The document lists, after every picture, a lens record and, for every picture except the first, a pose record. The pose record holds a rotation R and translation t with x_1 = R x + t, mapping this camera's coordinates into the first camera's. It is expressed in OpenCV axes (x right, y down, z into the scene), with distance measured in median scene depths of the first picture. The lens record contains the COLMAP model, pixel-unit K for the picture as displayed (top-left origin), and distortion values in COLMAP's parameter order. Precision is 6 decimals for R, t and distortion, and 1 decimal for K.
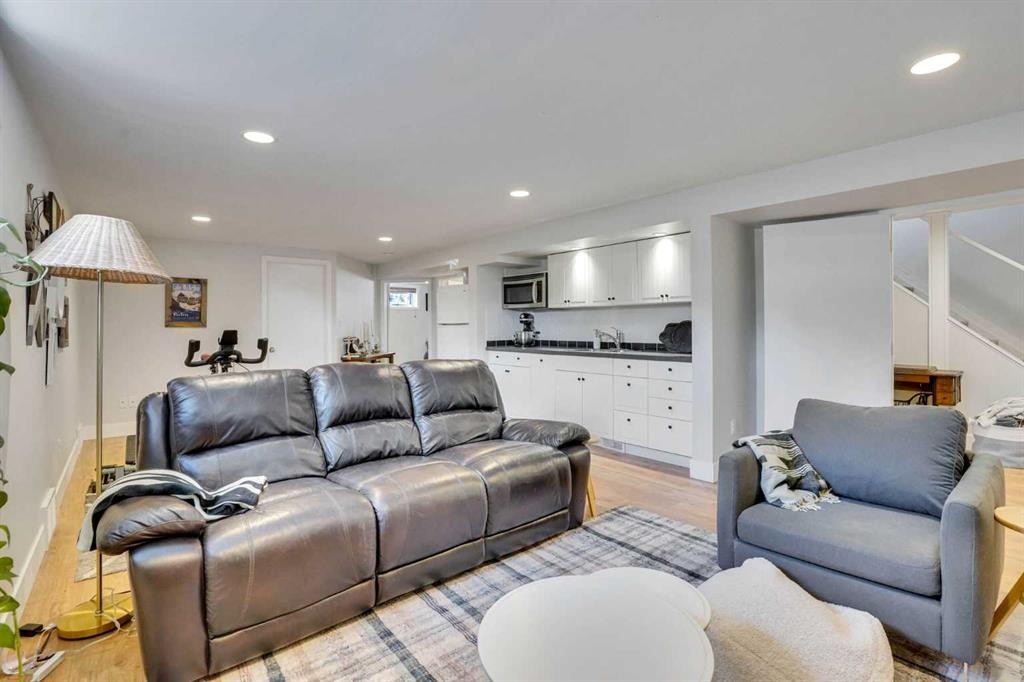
lens RADIAL K [[471.6, 0, 538.8], [0, 471.6, 326.2], [0, 0, 1]] dist [0.000124, 0.029526]
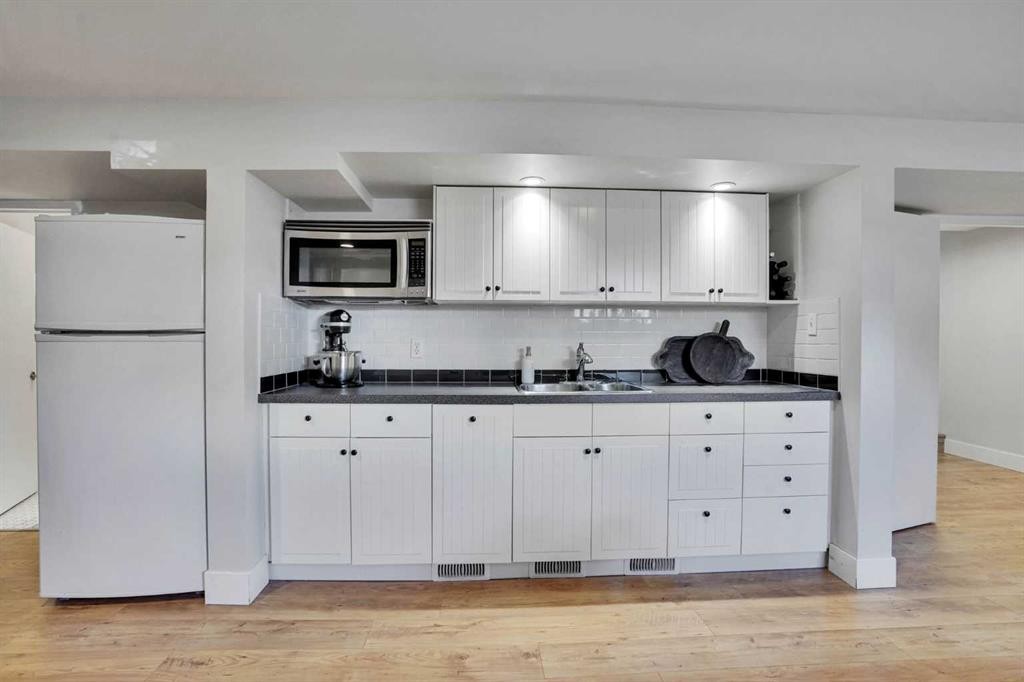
lens RADIAL K [[479.3, 0, 516.9], [0, 479.3, 343.8], [0, 0, 1]] dist [-0.074530, 0.031870]
pose [[0.643714, 0.000176, 0.765266, -0.294560], [-0.004860, 0.999981, 0.003858, 0.001638], [-0.765251, -0.006203, 0.643702, 0.666159]]
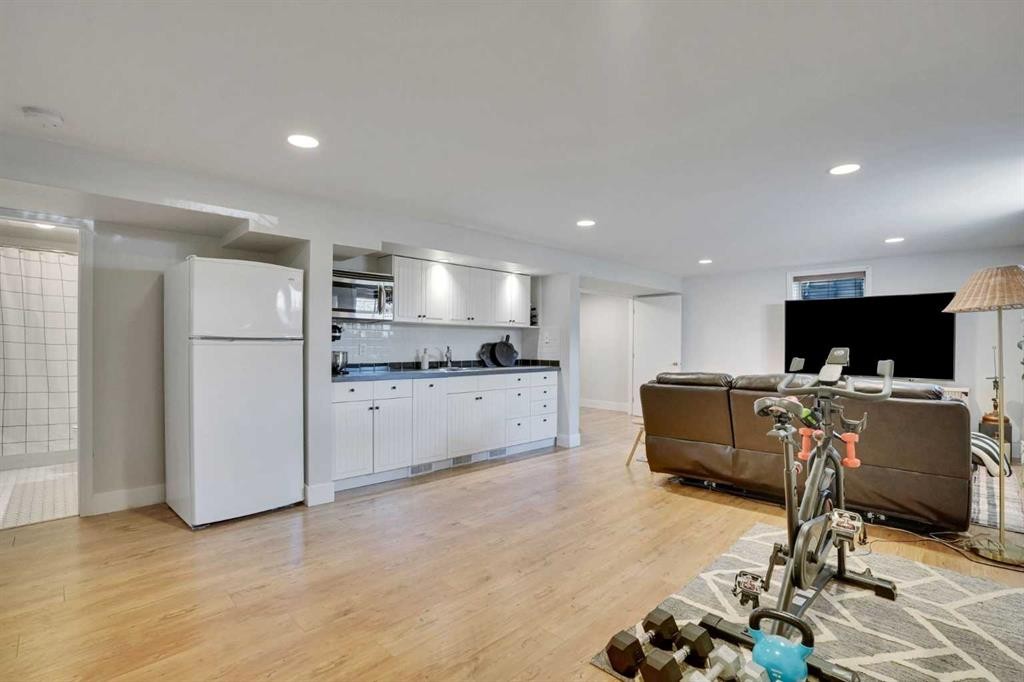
lens RADIAL K [[479.3, 0, 516.9], [0, 479.3, 343.8], [0, 0, 1]] dist [-0.074530, 0.031870]
pose [[-0.040951, 0.005058, 0.999148, -0.823587], [-0.007326, 0.999959, -0.005362, 0.001937], [-0.999134, -0.007539, -0.040912, 0.857970]]
